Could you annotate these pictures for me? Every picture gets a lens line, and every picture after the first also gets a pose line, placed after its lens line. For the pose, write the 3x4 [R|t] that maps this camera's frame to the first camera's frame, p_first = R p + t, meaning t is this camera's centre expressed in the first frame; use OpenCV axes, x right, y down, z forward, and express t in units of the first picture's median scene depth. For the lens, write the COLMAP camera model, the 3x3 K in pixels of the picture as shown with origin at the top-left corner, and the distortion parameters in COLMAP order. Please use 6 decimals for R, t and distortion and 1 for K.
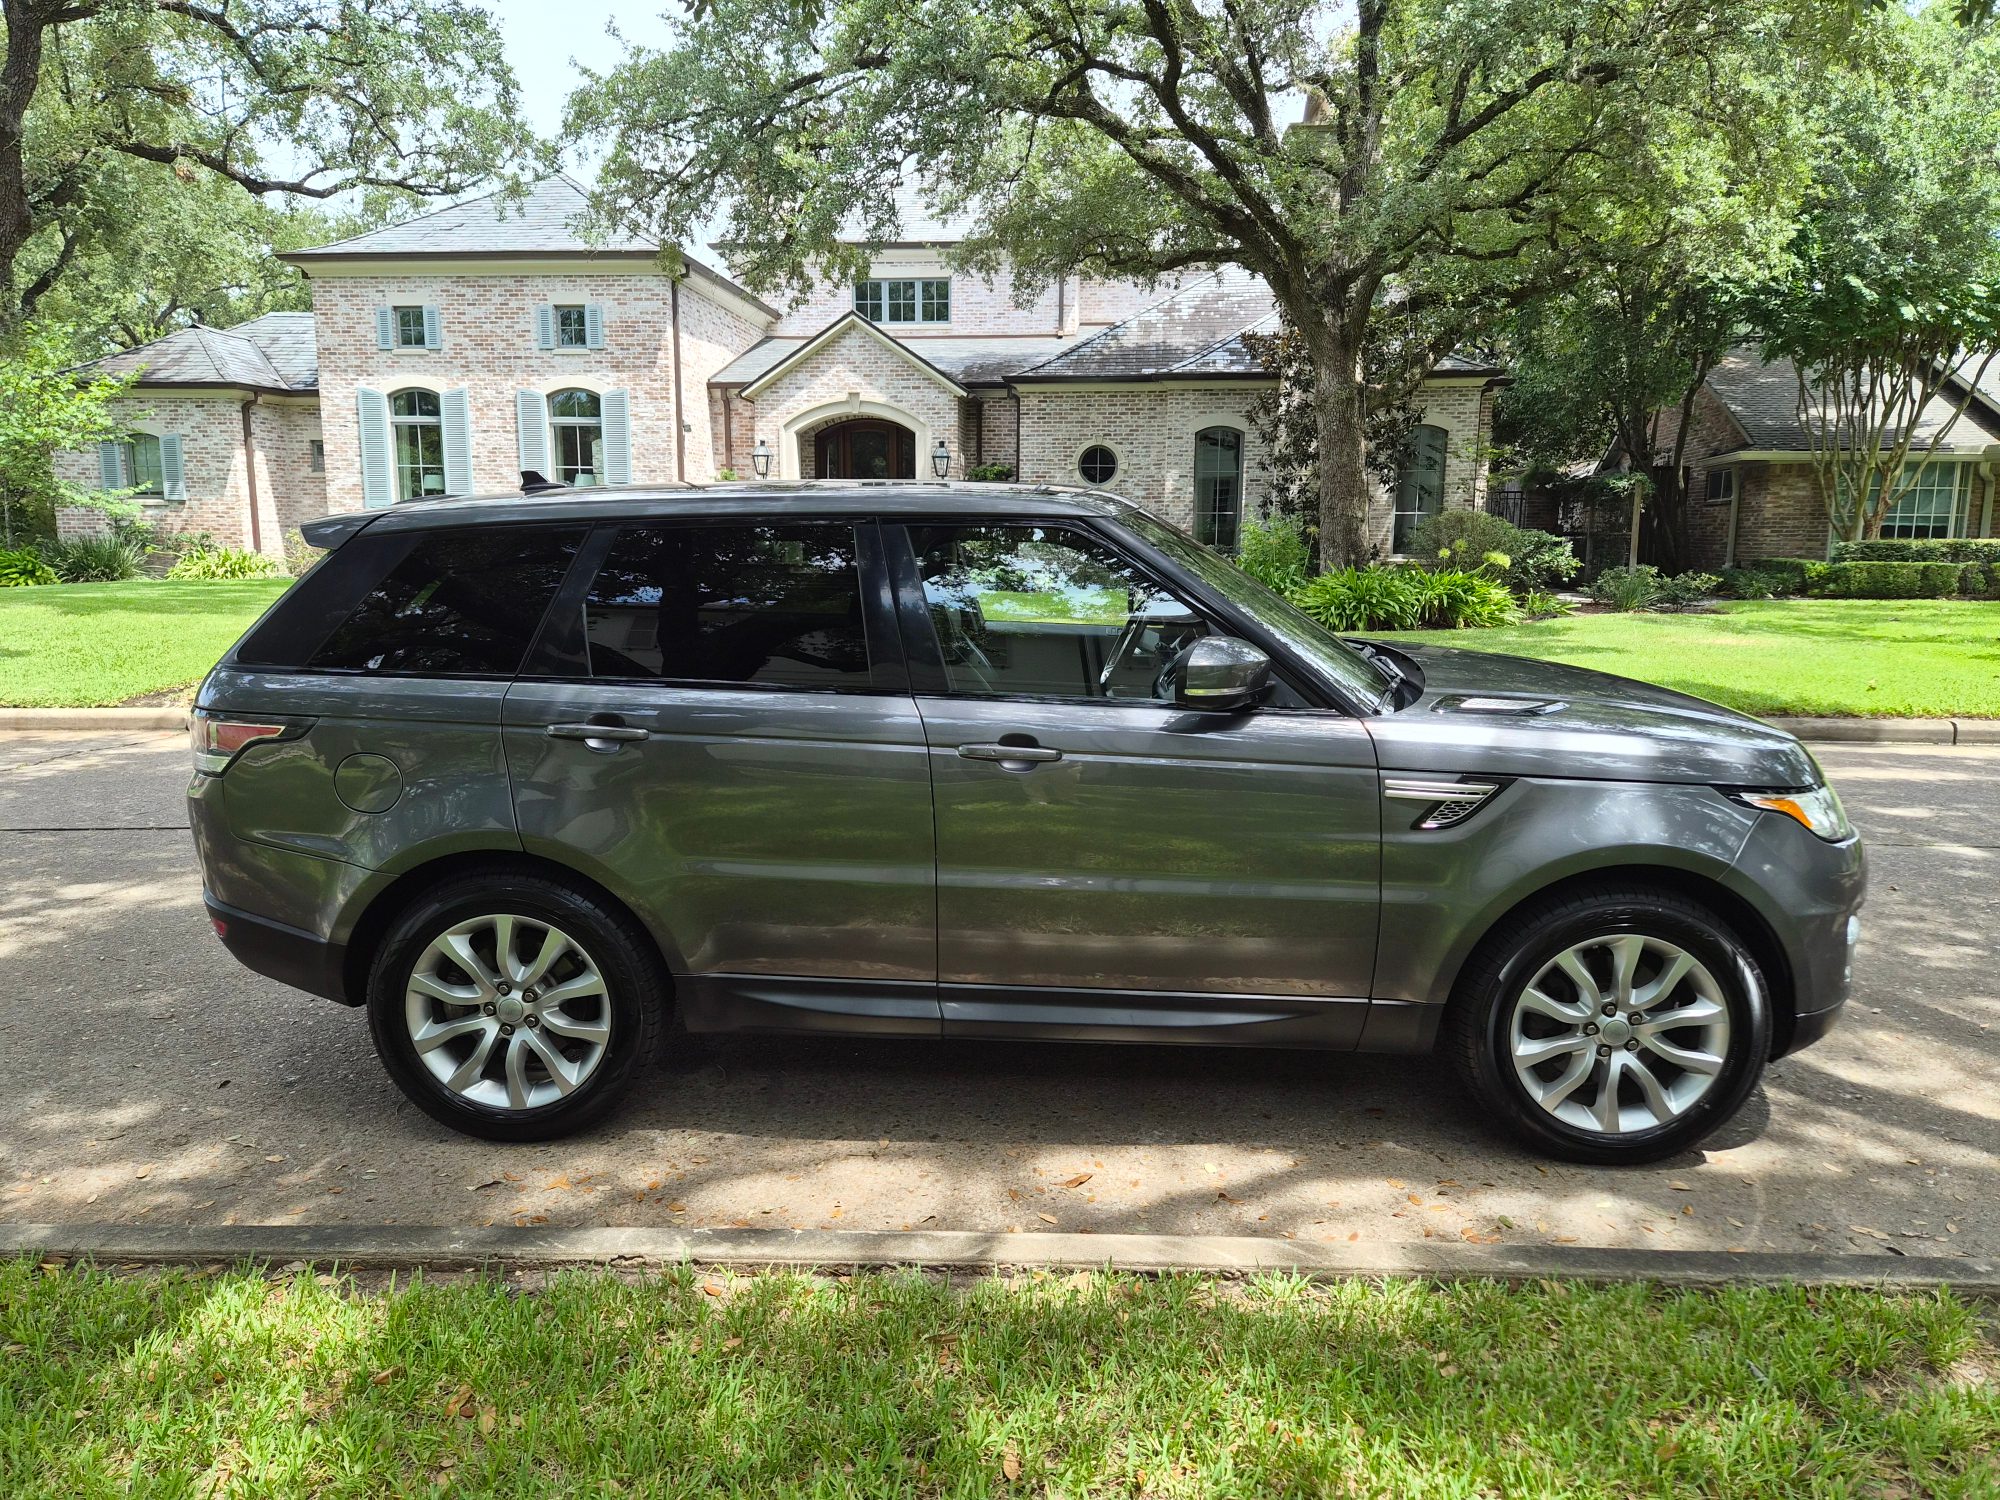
lens RADIAL K [[1326.6, 0, 1005.0], [0, 1326.6, 754.9], [0, 0, 1]] dist [0.060116, -0.052040]
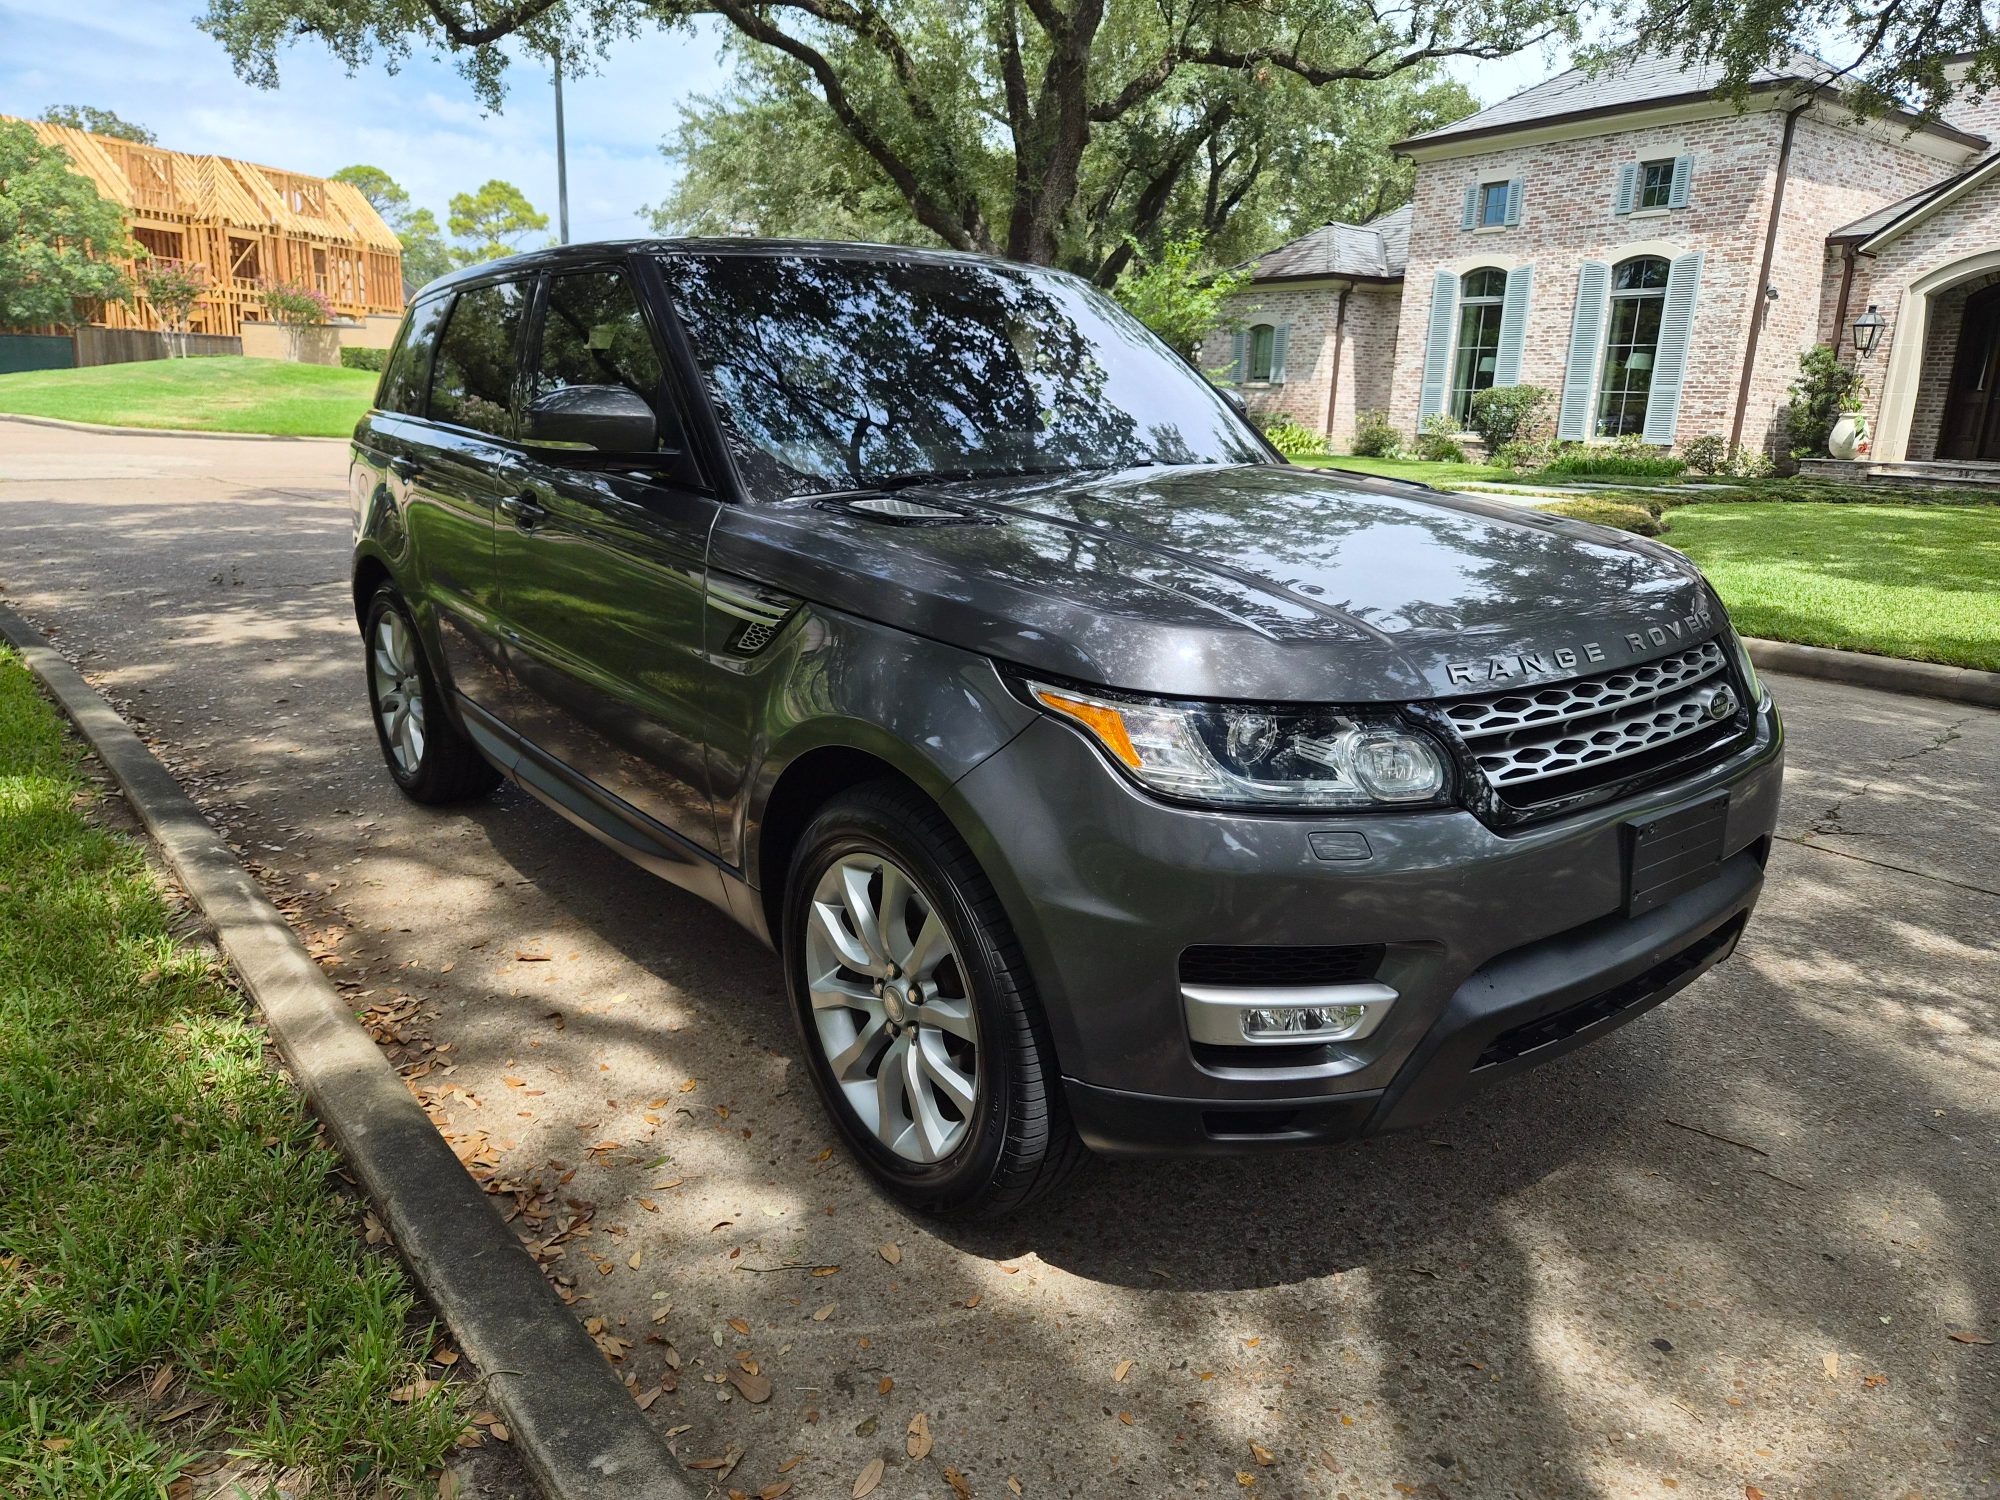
lens RADIAL K [[1326.6, 0, 1005.0], [0, 1326.6, 754.9], [0, 0, 1]] dist [0.060116, -0.052040]
pose [[0.652281, 0.210541, -0.728150, 0.127240], [-0.159592, 0.977262, 0.139607, -0.002532], [0.740986, 0.025144, 0.671050, 0.078507]]
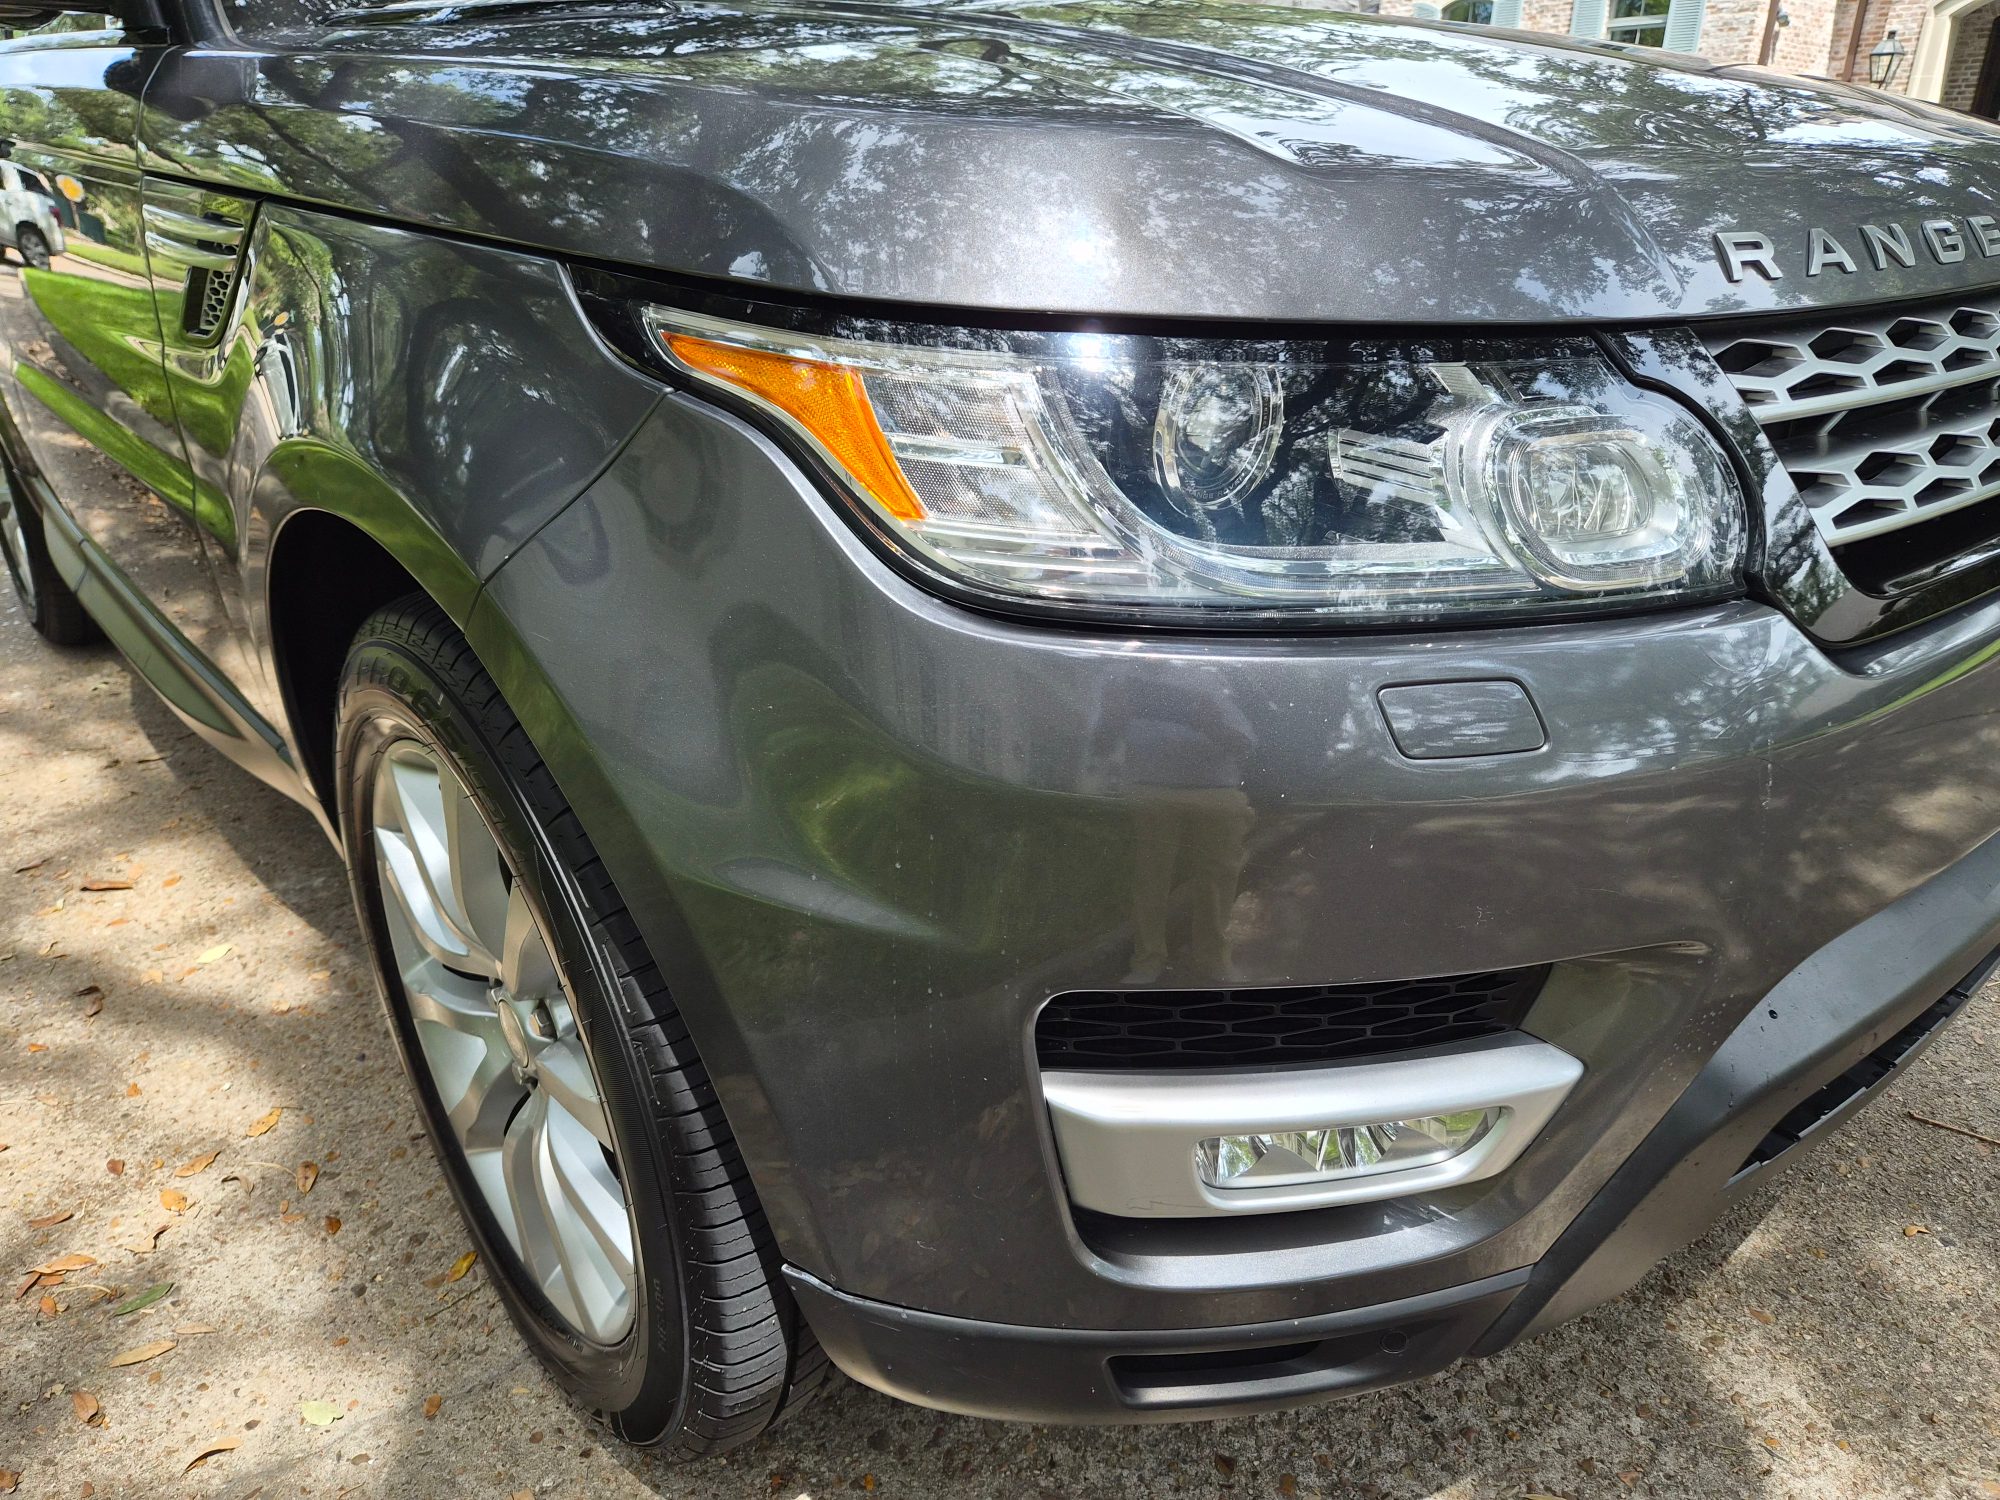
lens RADIAL K [[1326.6, 0, 1005.0], [0, 1326.6, 754.9], [0, 0, 1]] dist [0.060116, -0.052040]
pose [[0.679306, 0.286665, -0.675549, 0.099822], [-0.132692, 0.953355, 0.271121, 0.004127], [0.721759, -0.094534, 0.685658, 0.115331]]
